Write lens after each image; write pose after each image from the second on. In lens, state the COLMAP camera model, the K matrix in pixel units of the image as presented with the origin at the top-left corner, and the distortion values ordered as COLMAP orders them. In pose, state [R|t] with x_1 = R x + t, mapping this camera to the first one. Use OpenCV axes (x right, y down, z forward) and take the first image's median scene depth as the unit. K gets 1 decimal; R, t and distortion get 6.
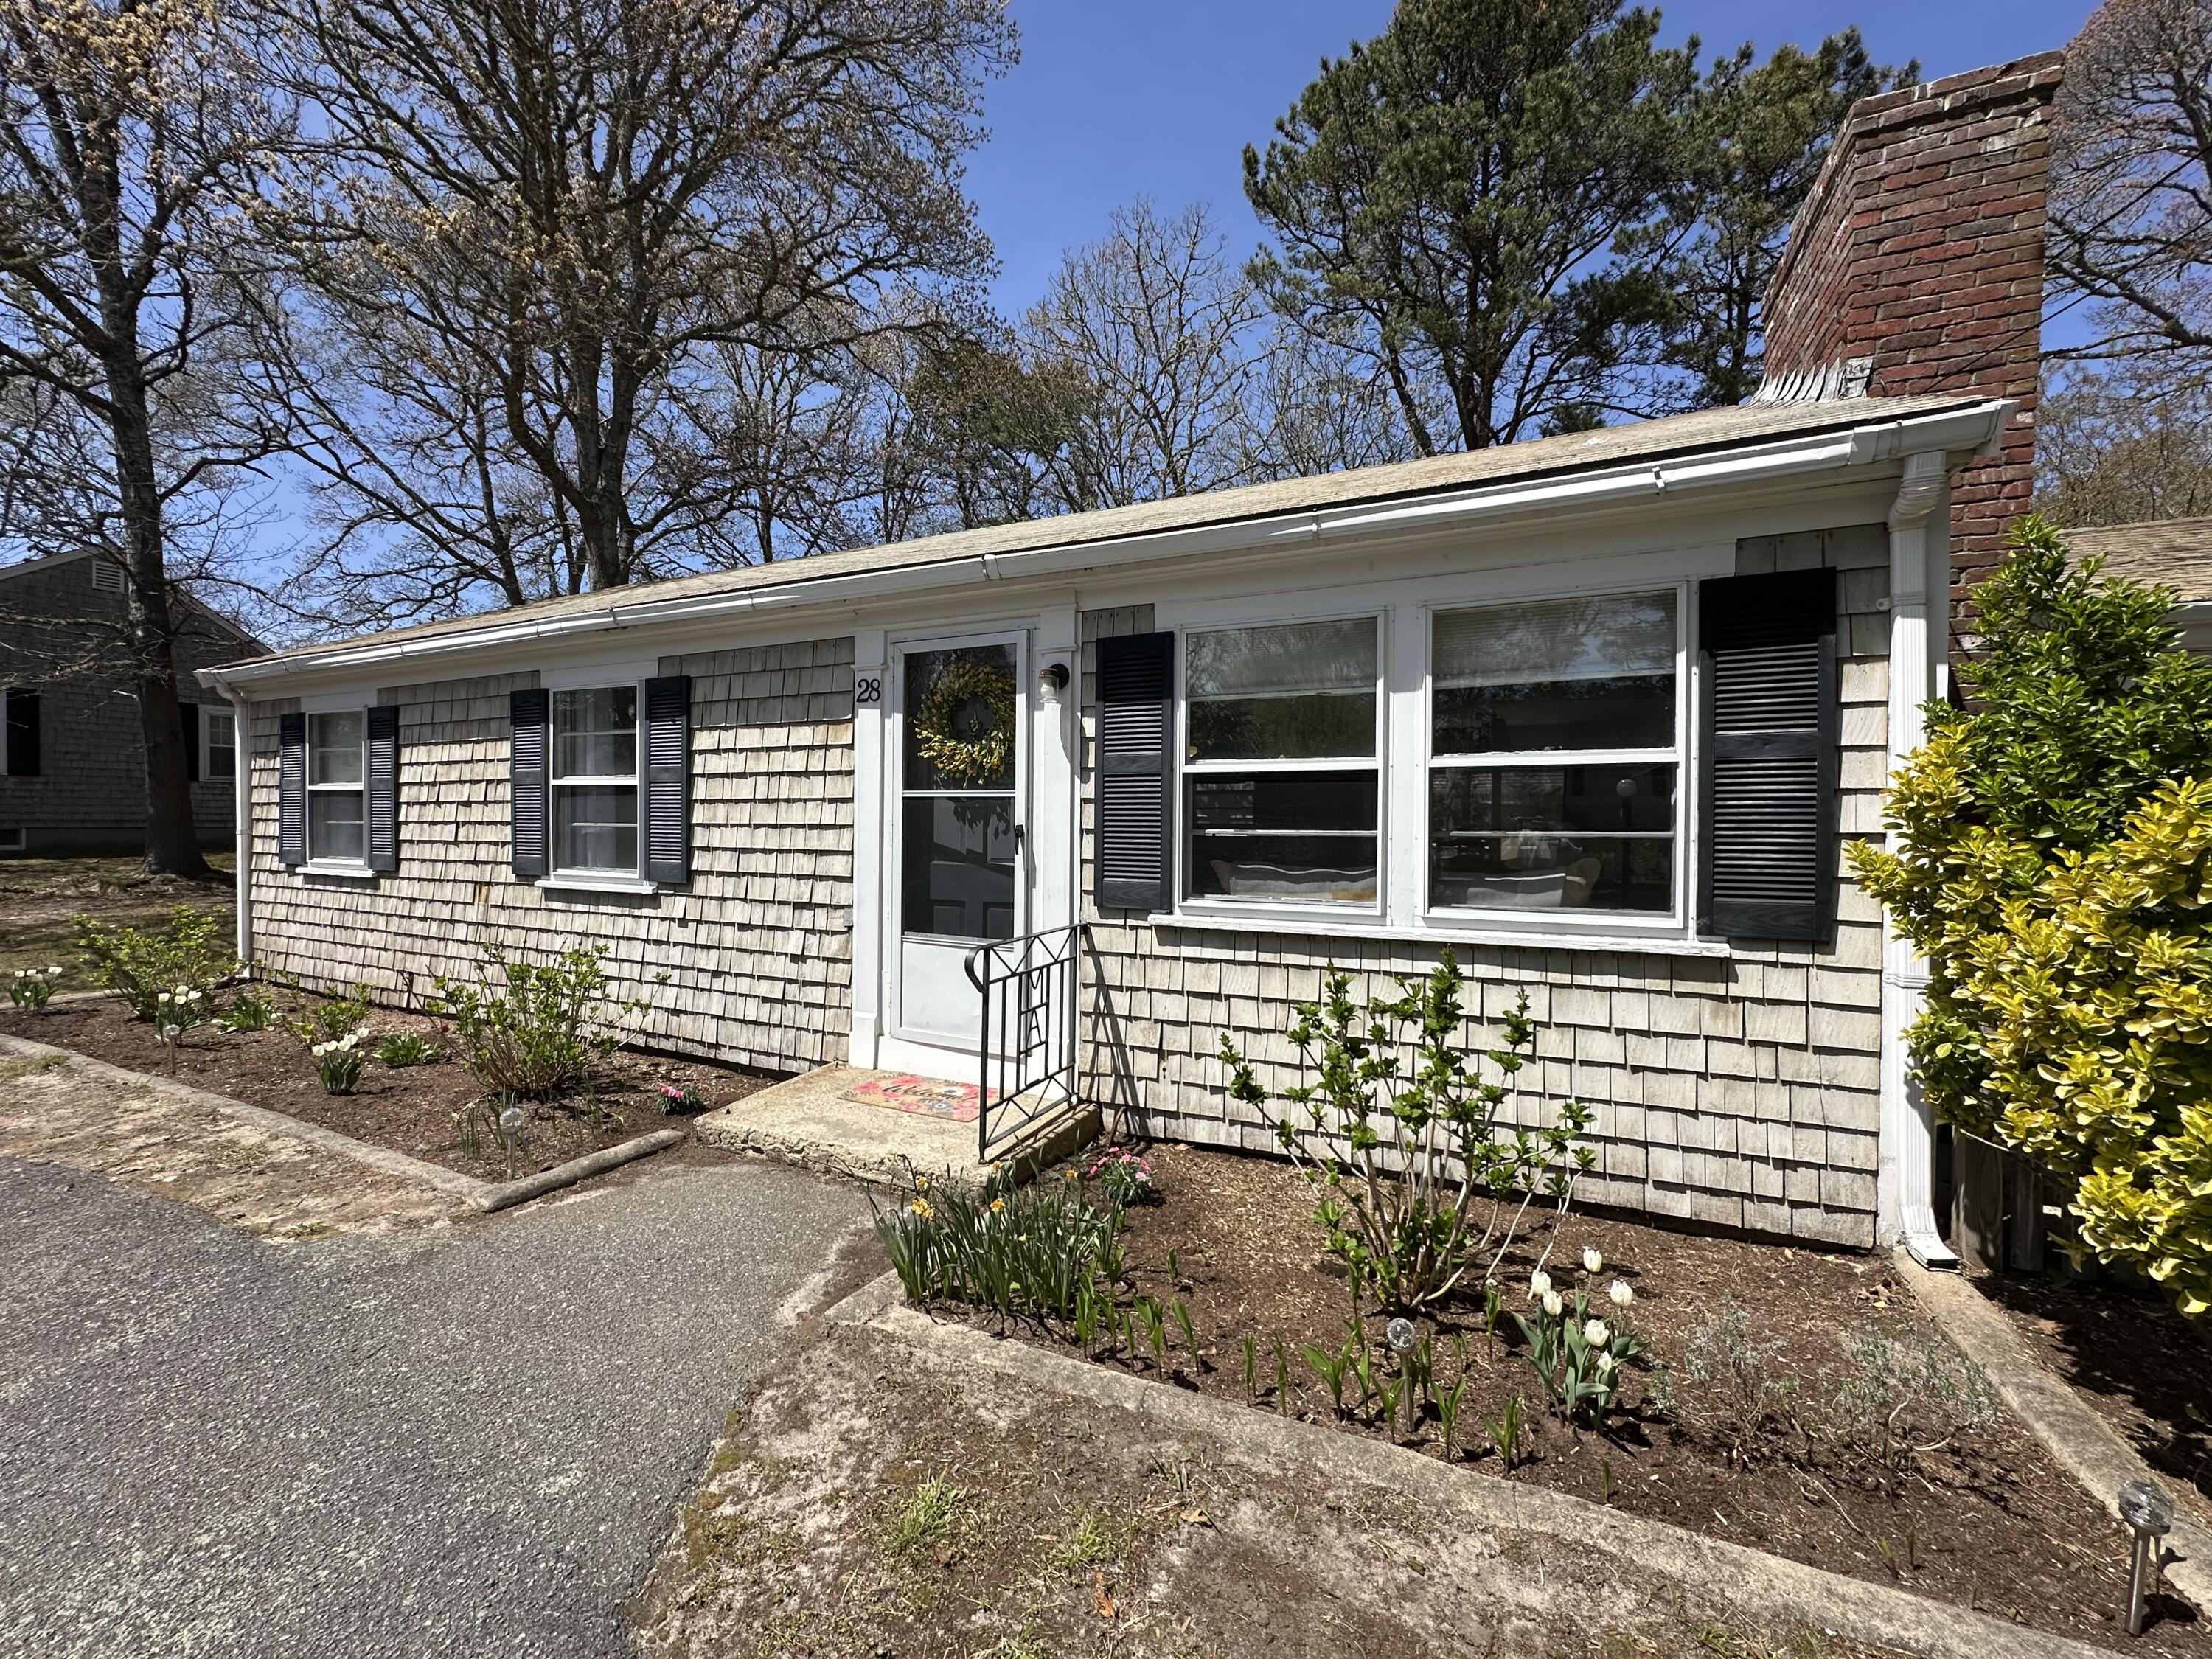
lens RADIAL K [[882.0, 0, 1099.6], [0, 882.0, 832.5], [0, 0, 1]] dist [-0.004823, 0.000924]
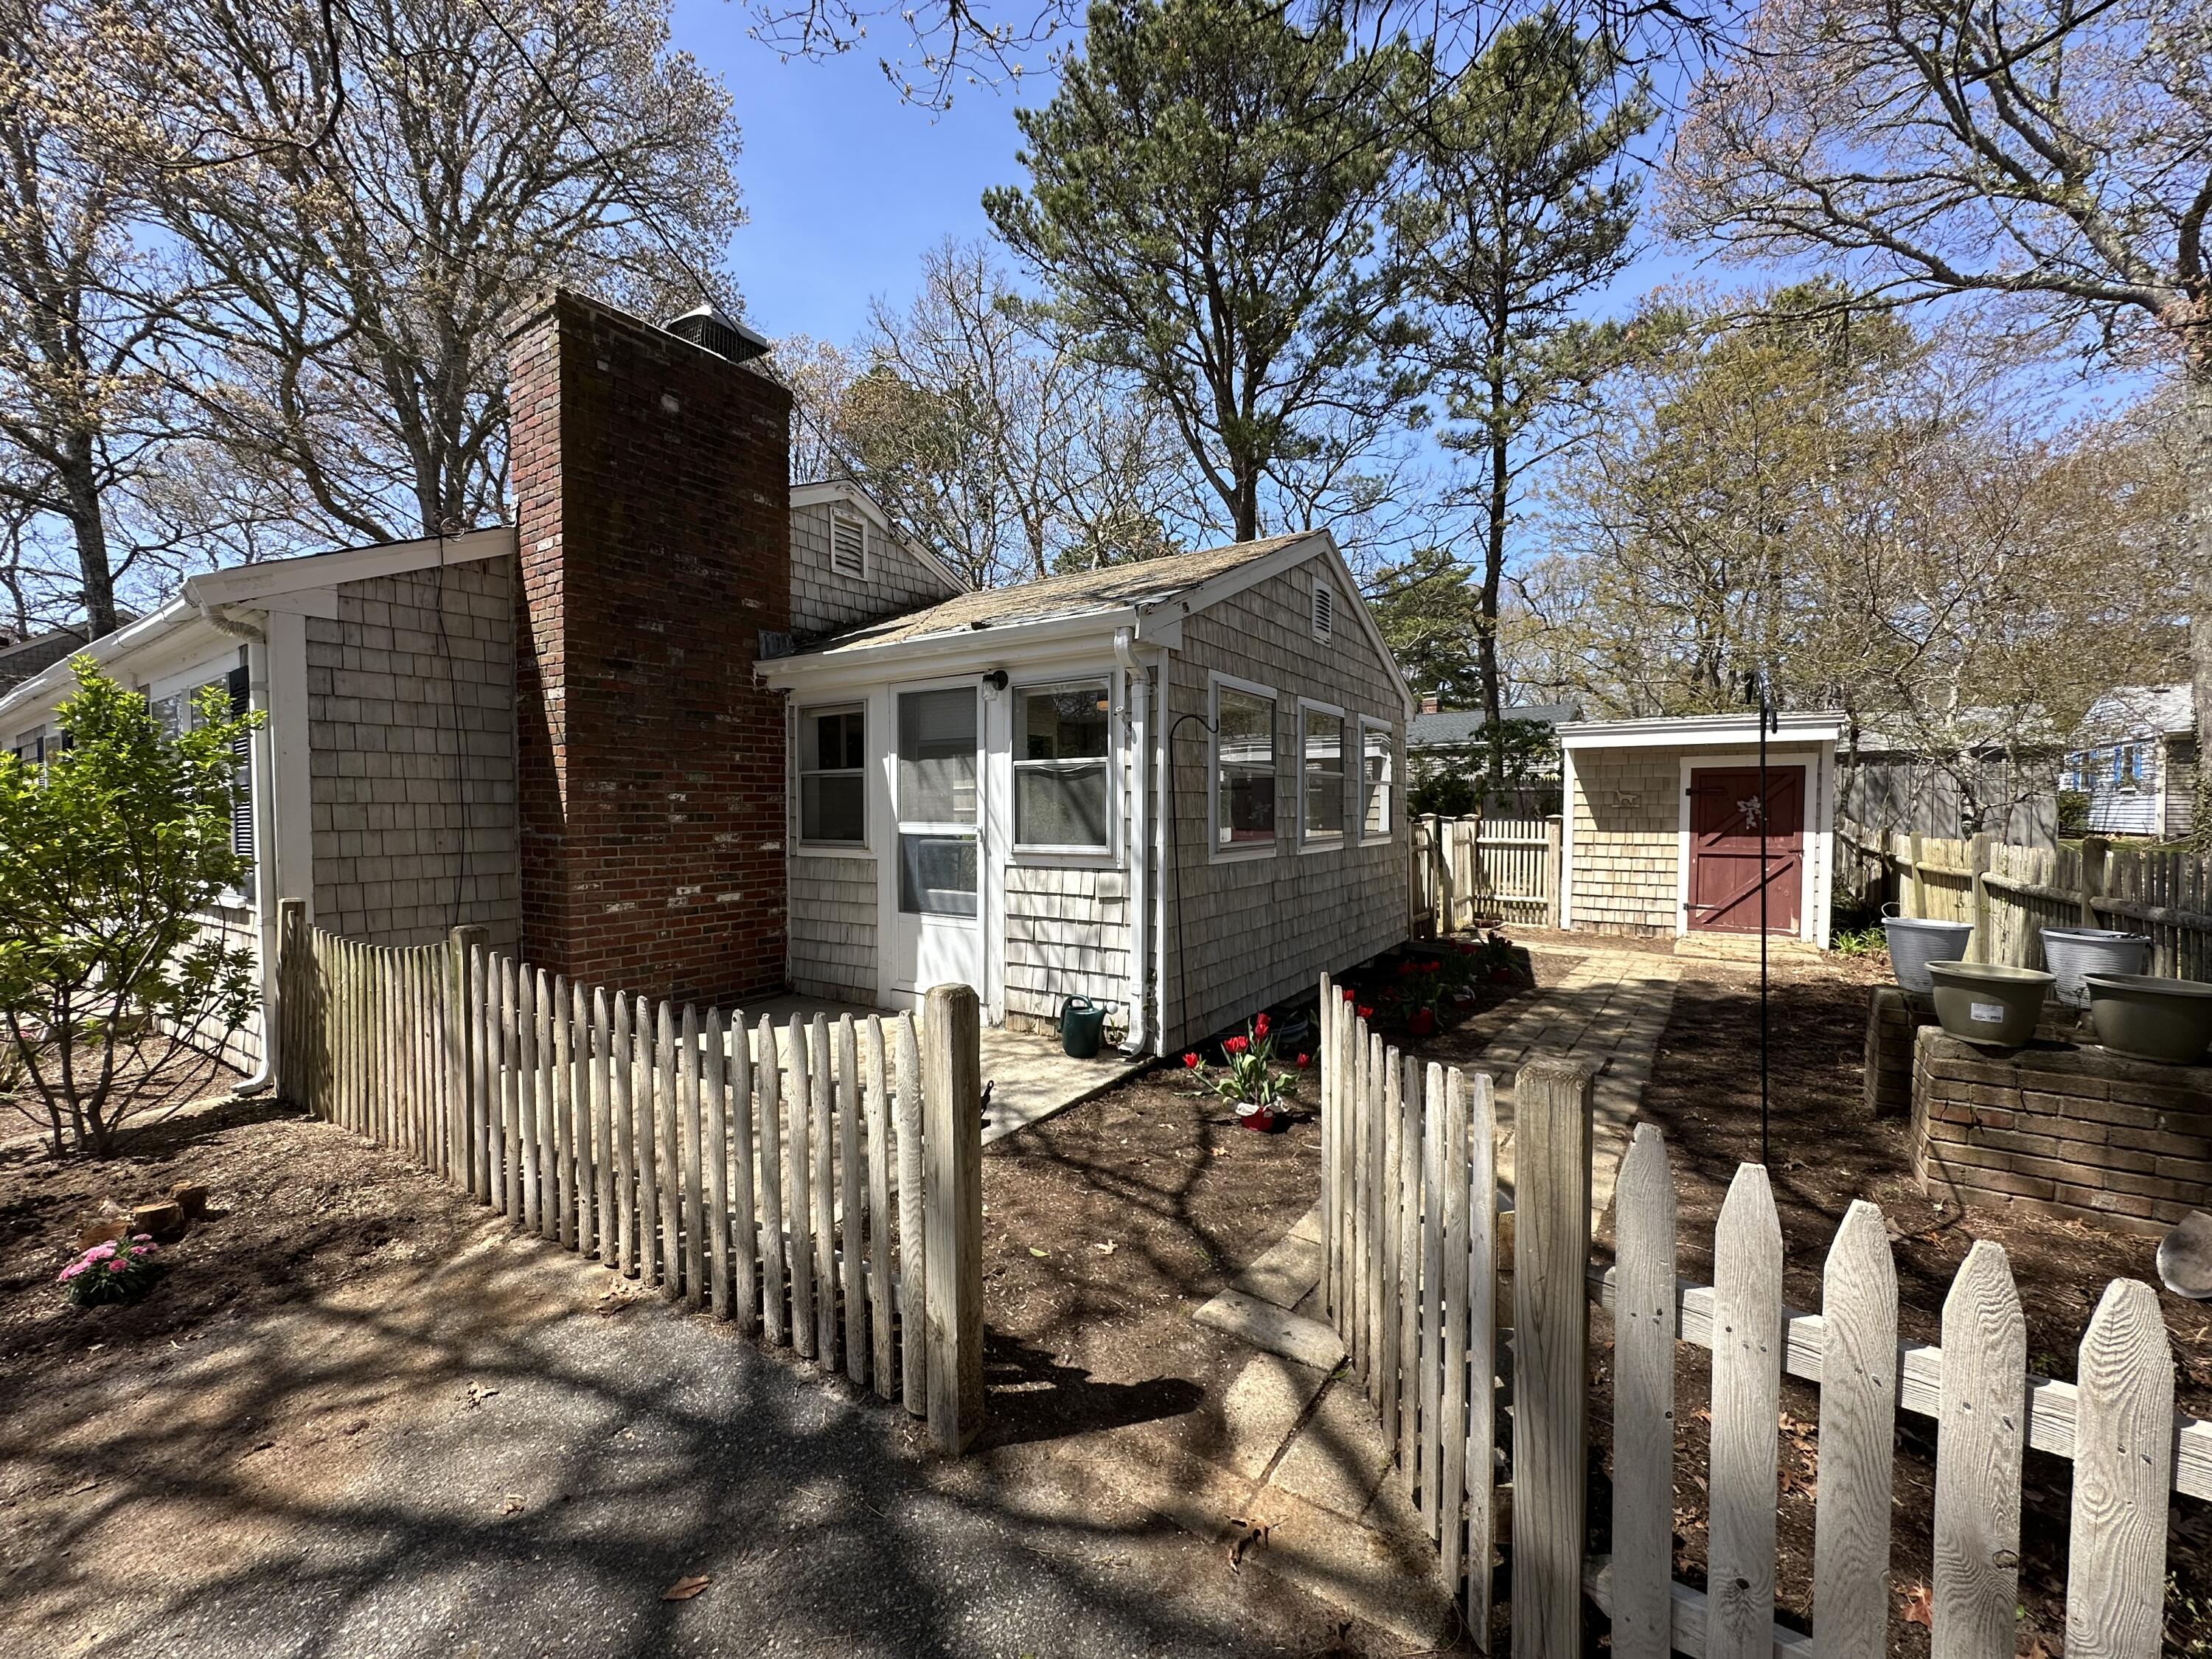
lens RADIAL K [[882.0, 0, 1101.8], [0, 882.0, 836.9], [0, 0, 1]] dist [-0.004823, 0.000924]
pose [[0.989589, -0.012003, -0.143422, 1.574648], [0.014130, 0.999805, 0.013823, 0.006732], [0.143229, -0.015705, 0.989565, -0.222399]]
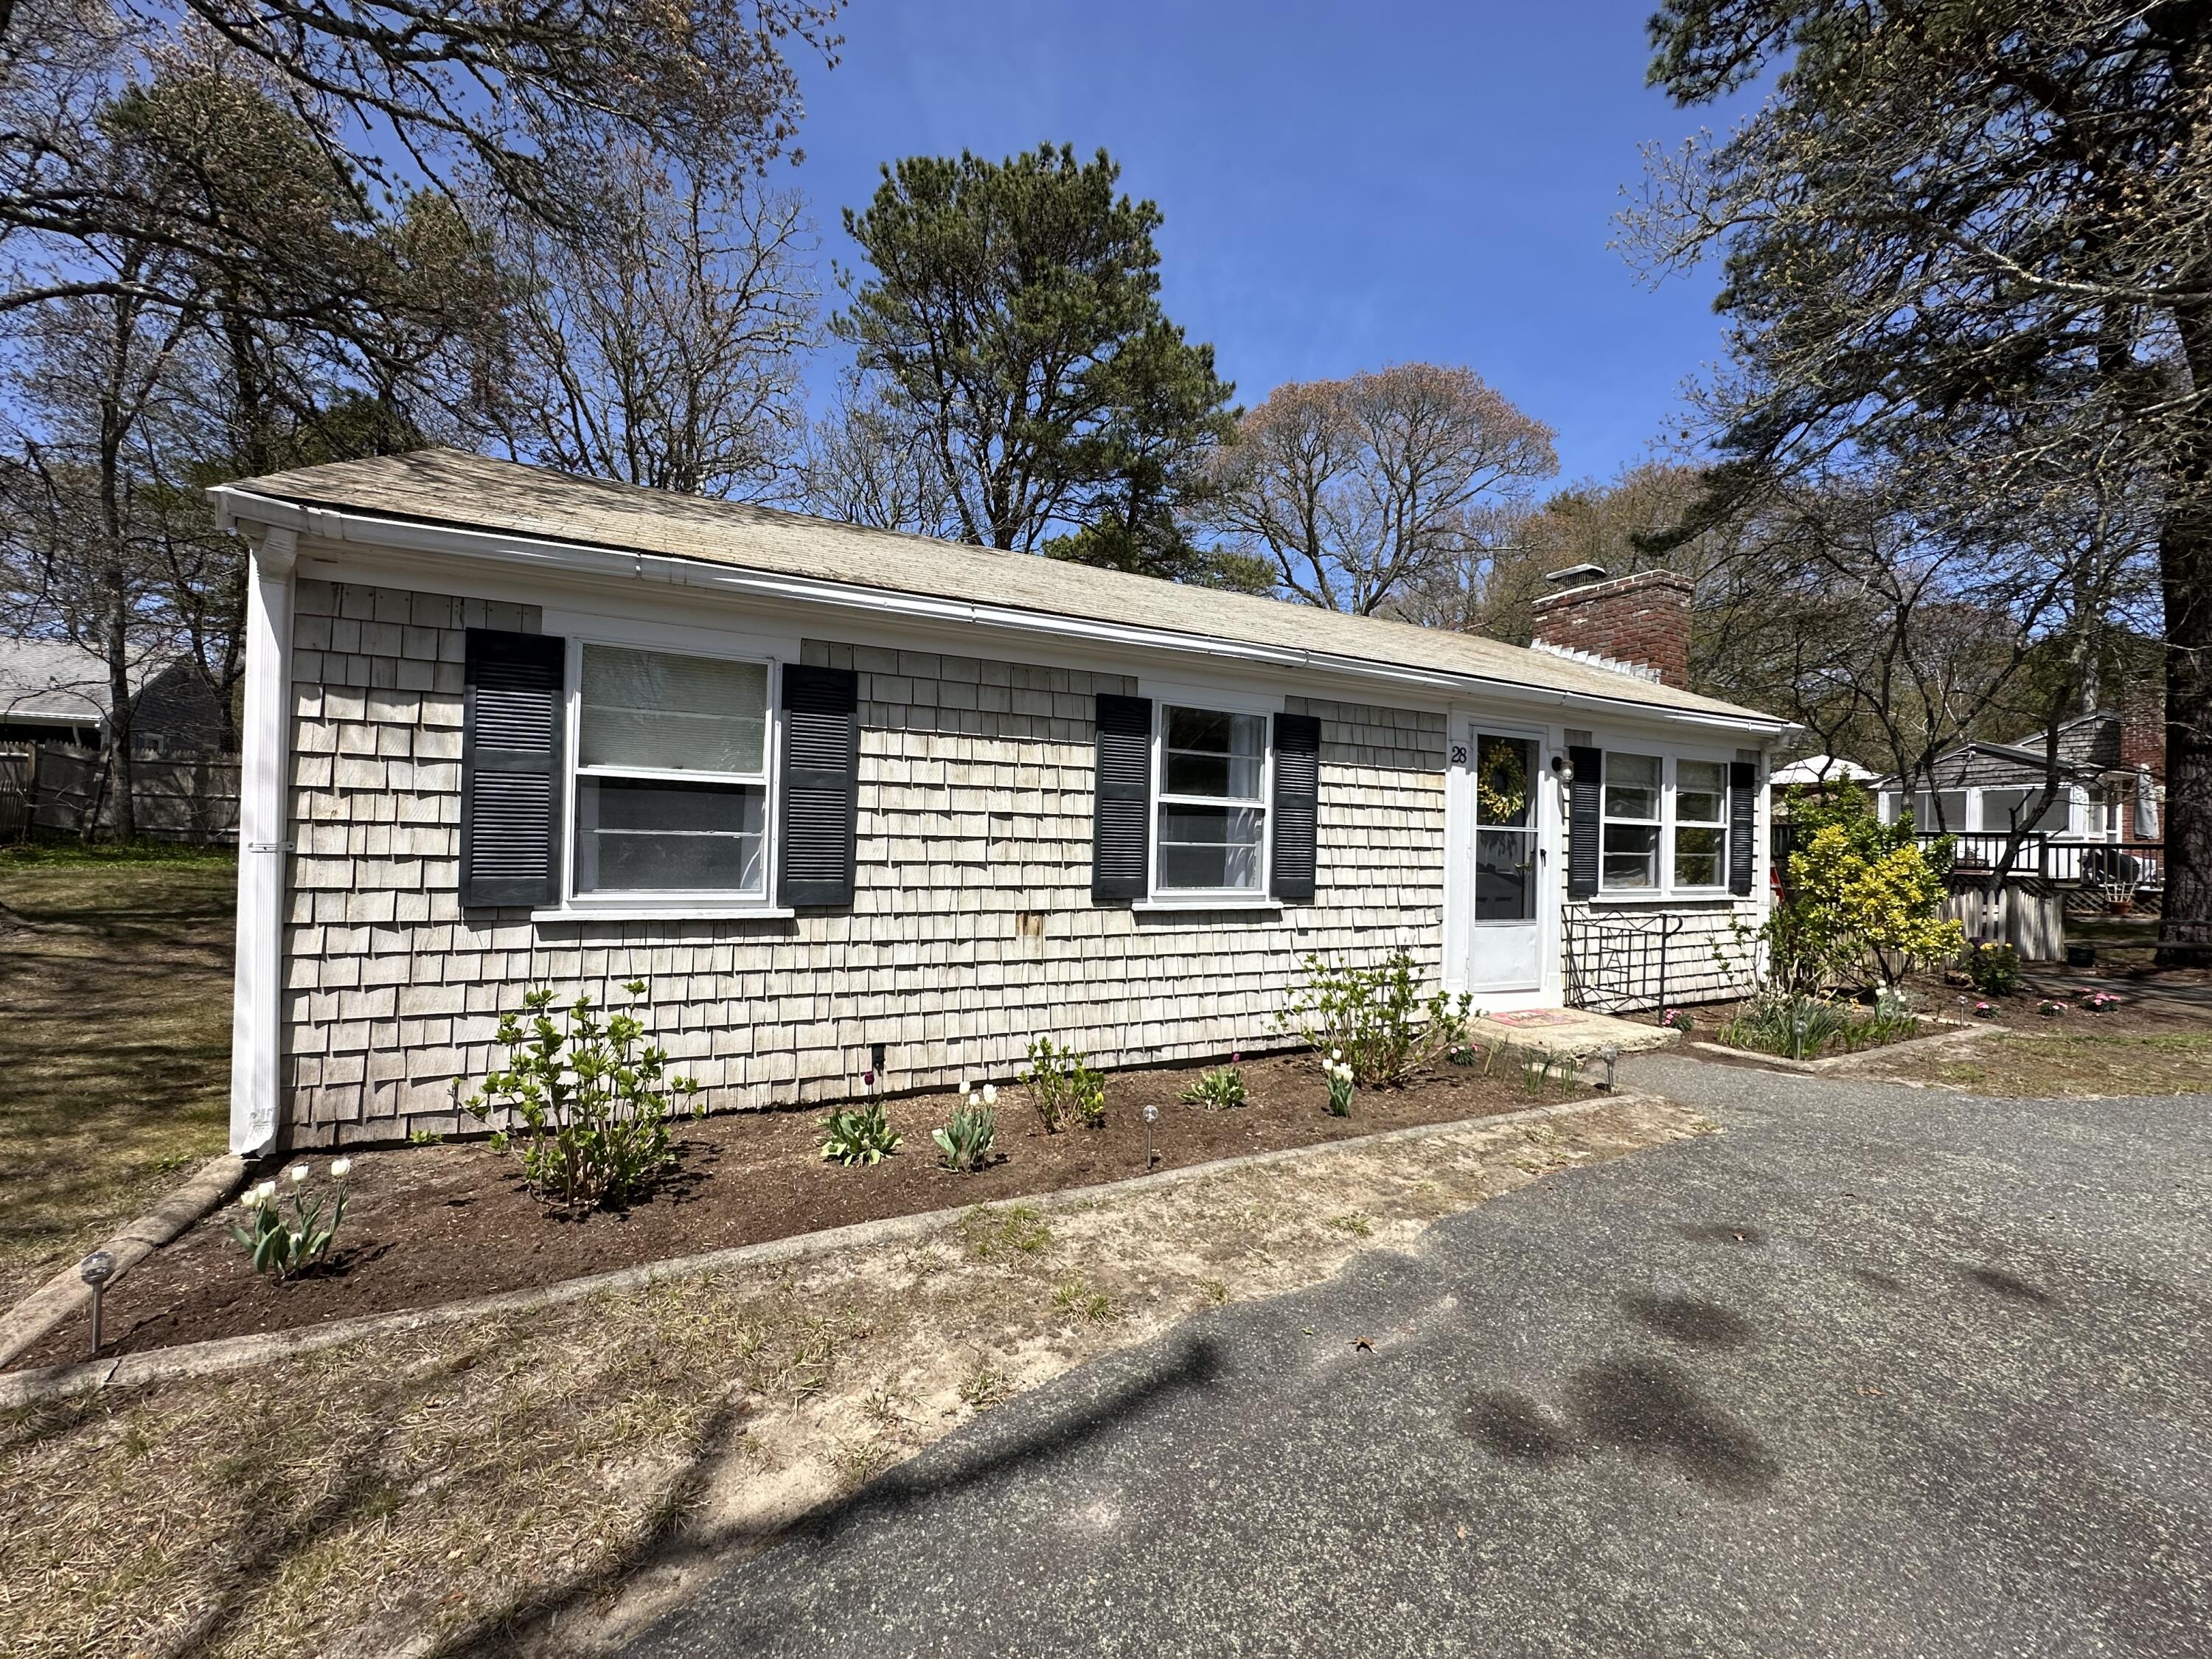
lens RADIAL K [[882.0, 0, 1102.5], [0, 882.0, 832.6], [0, 0, 1]] dist [-0.004823, 0.000924]
pose [[0.609853, 0.014872, 0.792375, -1.694373], [-0.009439, 0.999889, -0.011502, -0.011127], [-0.792458, -0.000464, 0.609926, 0.561185]]
